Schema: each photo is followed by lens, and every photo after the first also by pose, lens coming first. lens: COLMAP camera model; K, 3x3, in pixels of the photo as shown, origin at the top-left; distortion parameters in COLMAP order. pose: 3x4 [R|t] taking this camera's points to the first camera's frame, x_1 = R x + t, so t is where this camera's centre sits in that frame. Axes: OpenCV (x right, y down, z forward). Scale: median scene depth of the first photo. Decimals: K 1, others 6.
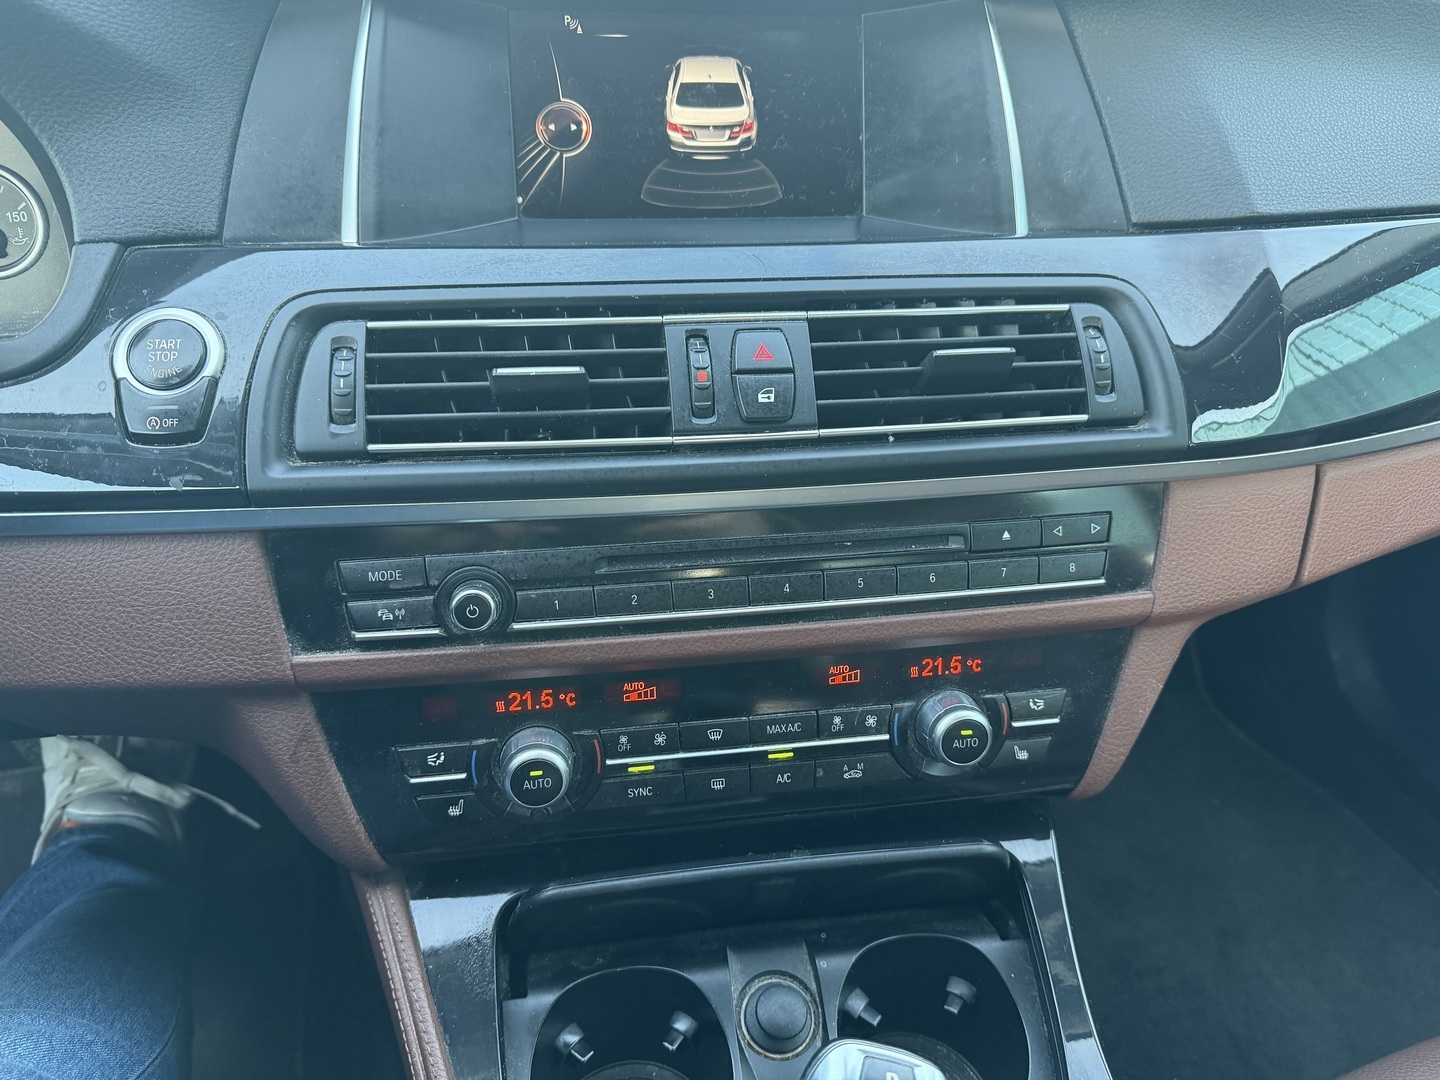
lens RADIAL K [[1007.1, 0, 720.0], [0, 1007.1, 540.0], [0, 0, 1]] dist [0.088672, -0.163081]
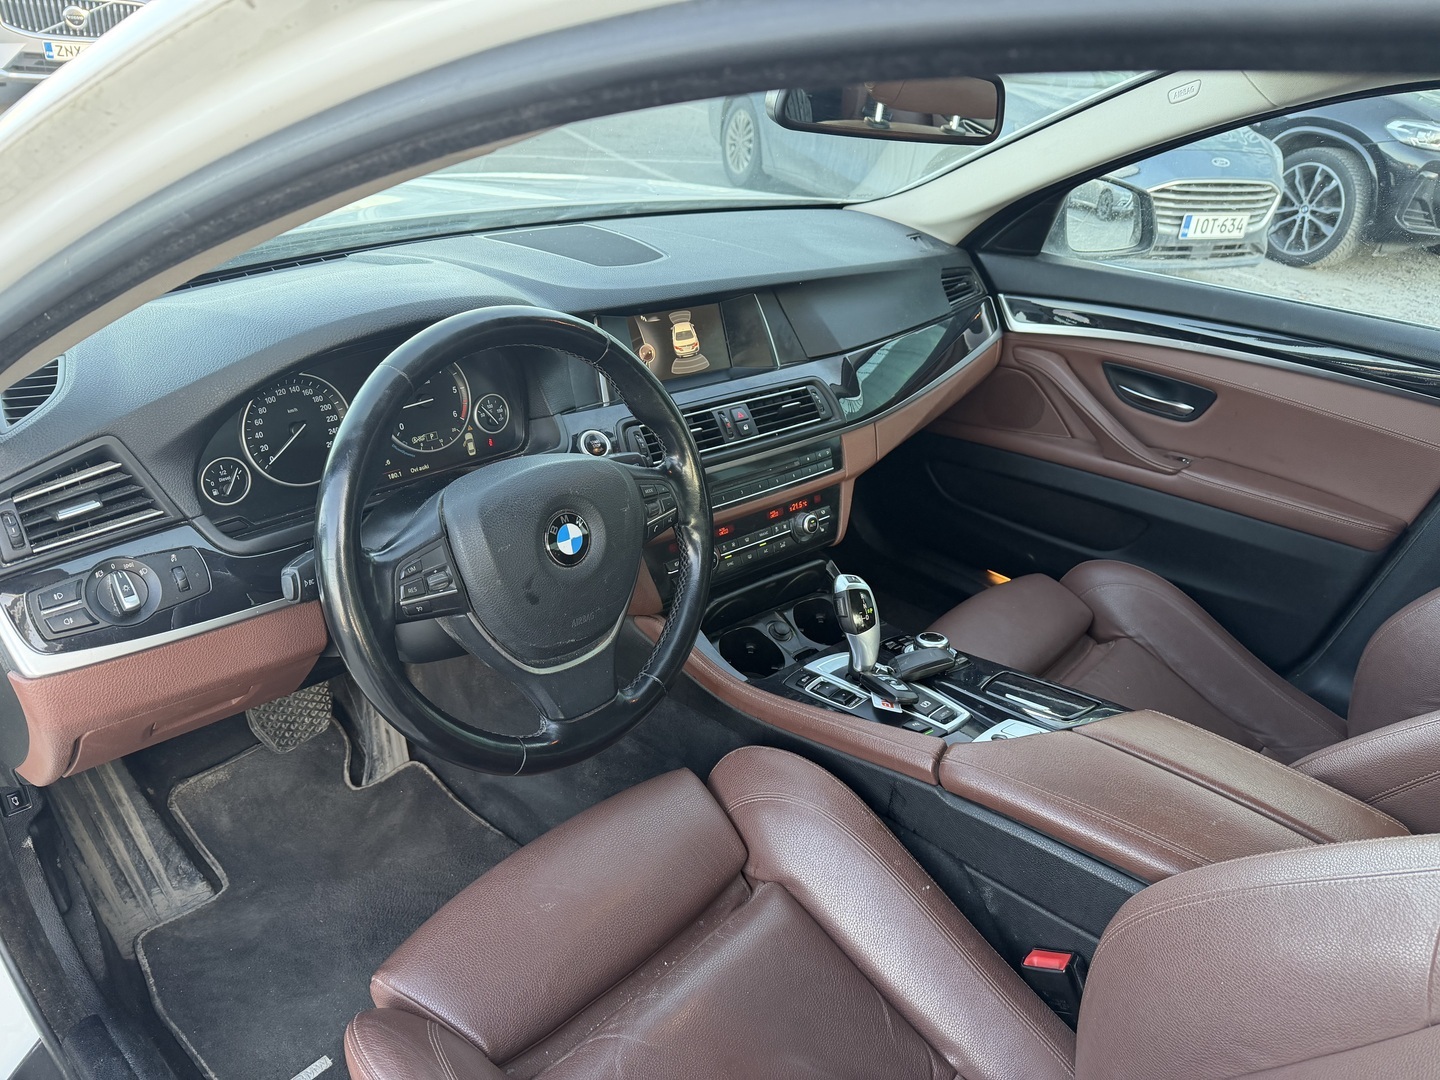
lens RADIAL K [[1007.1, 0, 720.0], [0, 1007.1, 540.0], [0, 0, 1]] dist [0.088672, -0.163081]
pose [[0.842447, -0.219560, 0.492012, -1.526217], [0.253660, 0.967290, -0.002676, 0.175379], [-0.475330, 0.127058, 0.870584, -1.558794]]
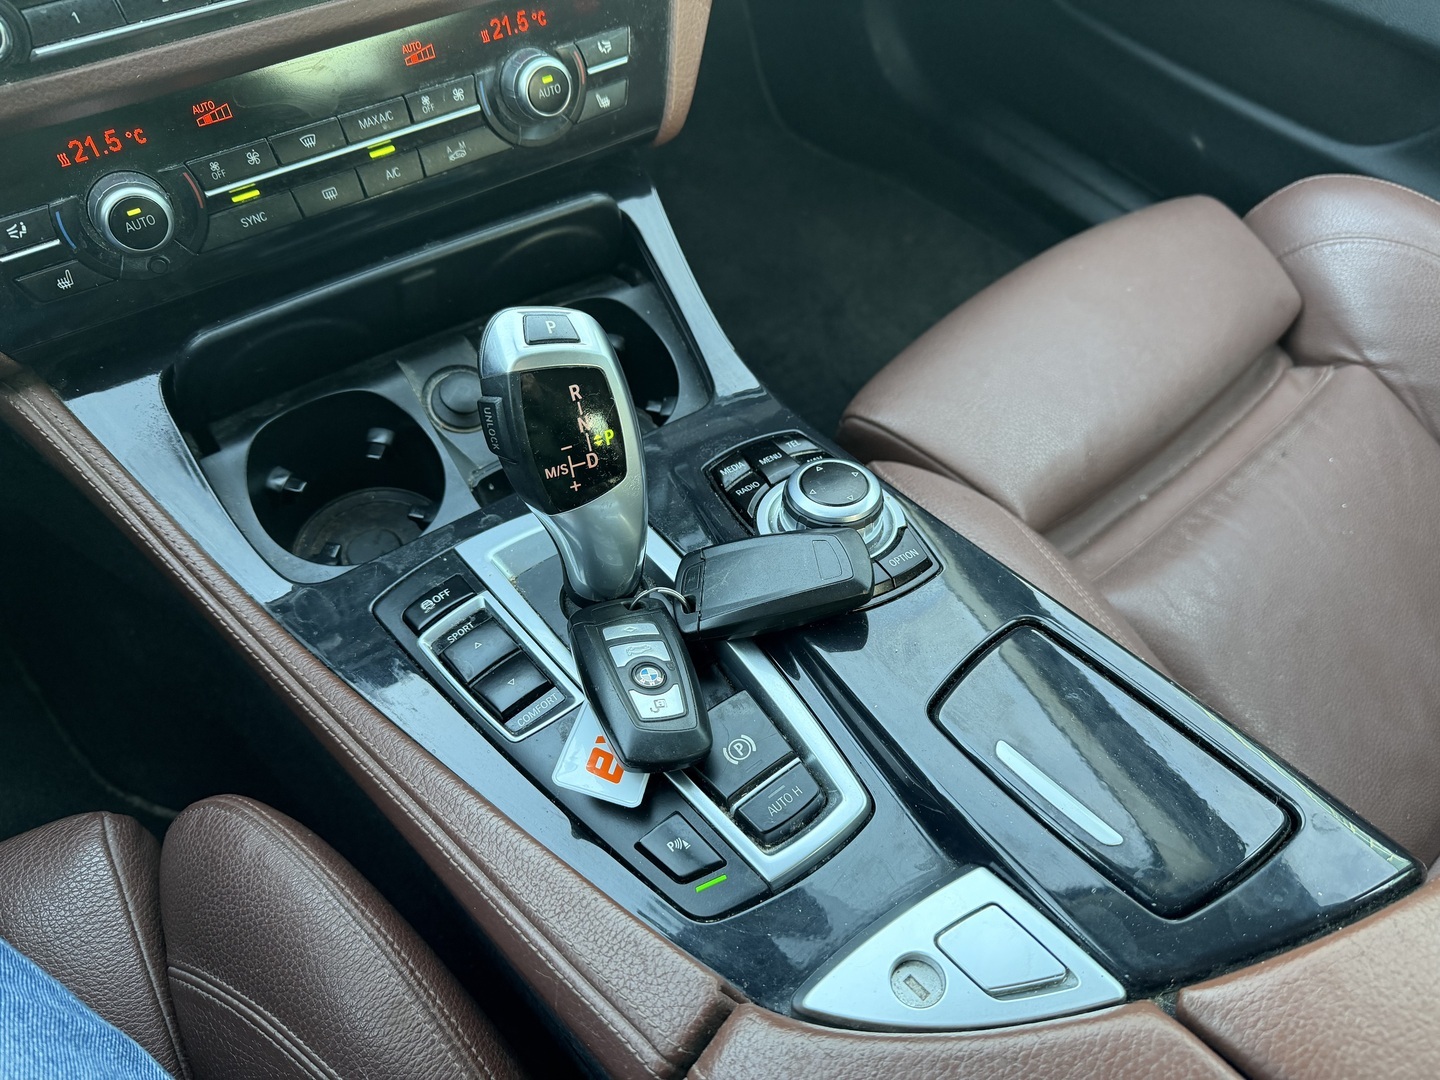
lens RADIAL K [[1021.9, 0, 719.0], [0, 1021.9, 497.6], [0, 0, 1]] dist [-0.023270, 0.000275]
pose [[0.900004, -0.338800, 0.274240, -0.032912], [0.212626, 0.890472, 0.402305, 0.182863], [-0.380504, -0.303766, 0.873466, -0.119754]]
